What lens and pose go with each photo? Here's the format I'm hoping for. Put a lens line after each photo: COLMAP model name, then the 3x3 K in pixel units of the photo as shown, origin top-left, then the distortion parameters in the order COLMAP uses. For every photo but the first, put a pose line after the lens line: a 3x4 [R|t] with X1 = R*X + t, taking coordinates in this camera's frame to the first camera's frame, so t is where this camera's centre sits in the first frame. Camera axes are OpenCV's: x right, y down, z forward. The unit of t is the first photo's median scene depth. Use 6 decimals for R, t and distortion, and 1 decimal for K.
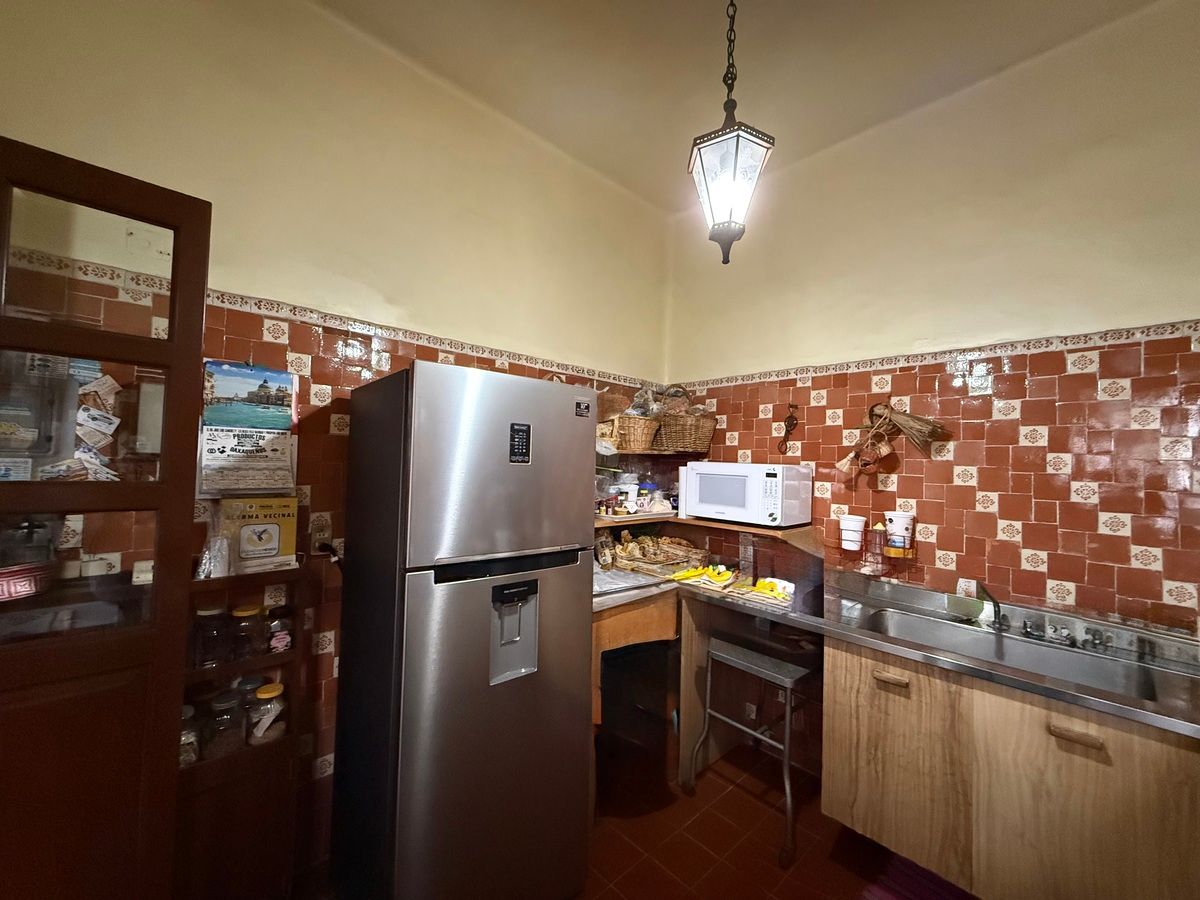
lens RADIAL K [[475.5, 0, 600.0], [0, 475.5, 450.0], [0, 0, 1]] dist [0.001408, 0.000135]
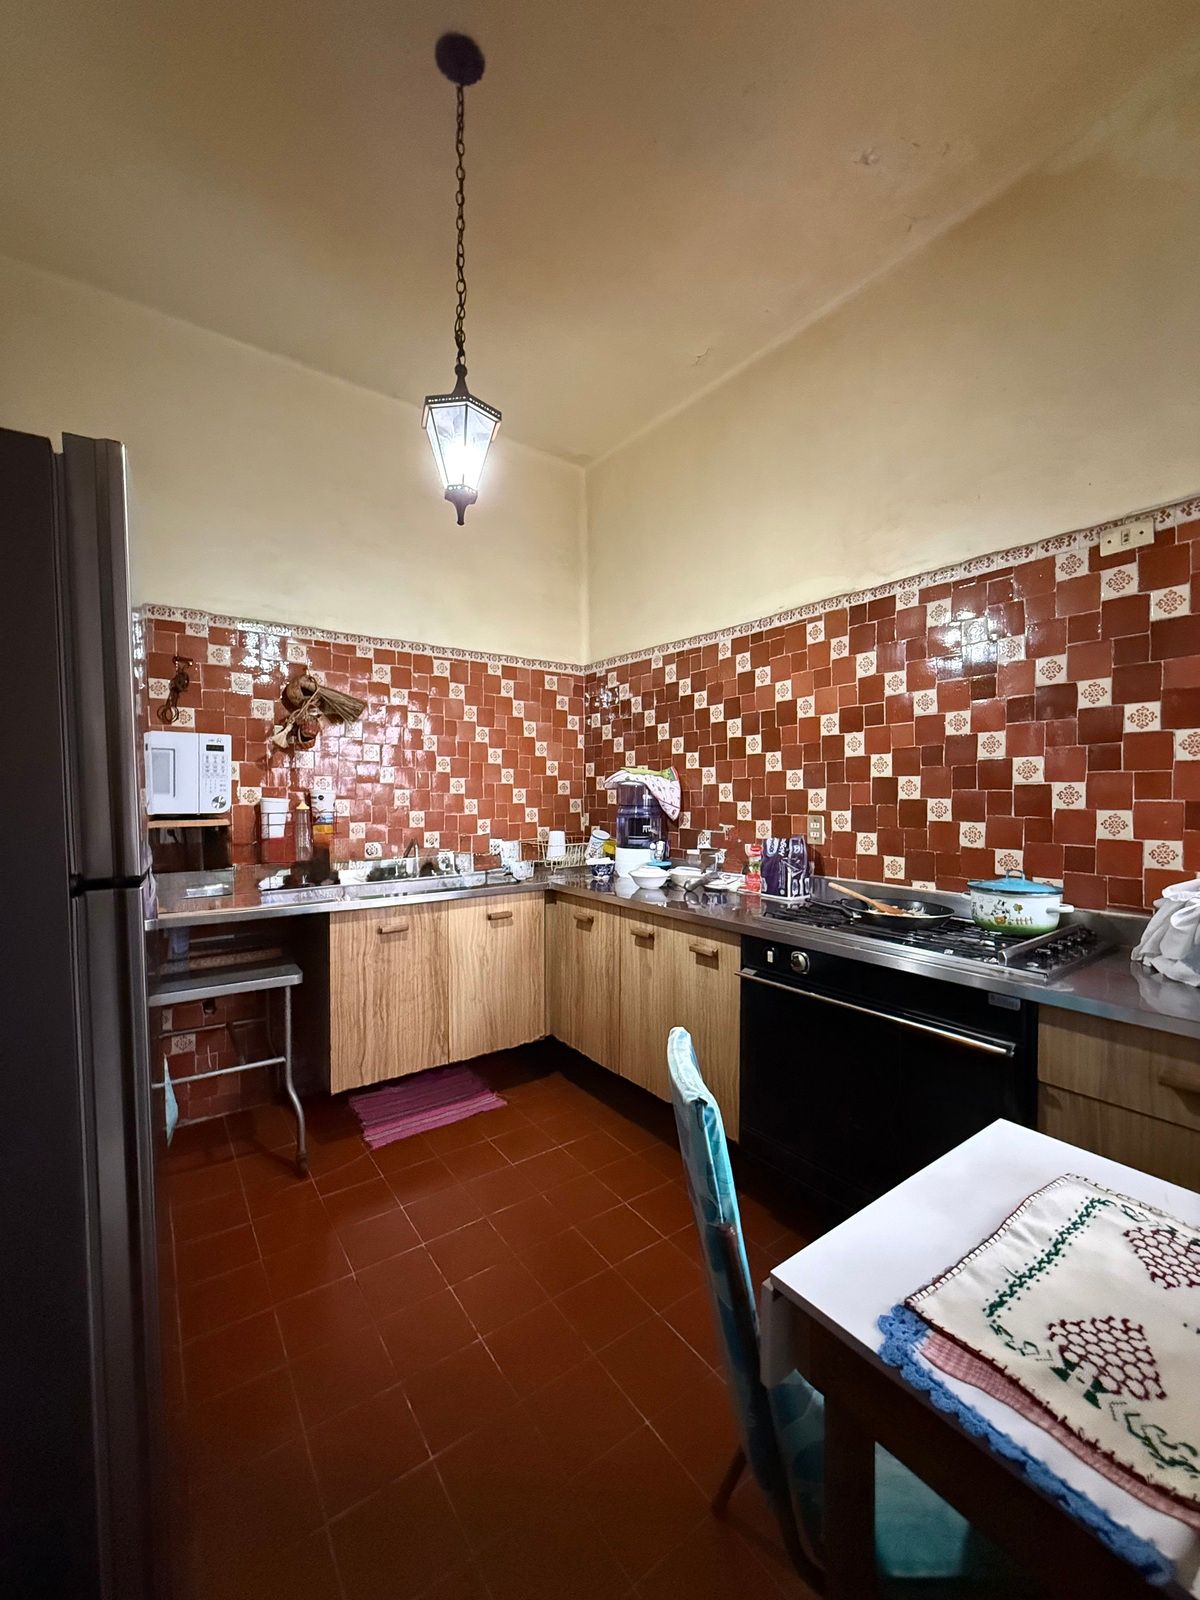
lens RADIAL K [[634.0, 0, 600.0], [0, 634.0, 800.0], [0, 0, 1]] dist [0.001408, 0.000135]
pose [[0.123671, -0.044137, 0.991341, -0.718139], [-0.022025, 0.998642, 0.047210, 0.093455], [-0.992079, -0.027672, 0.122531, 0.322068]]
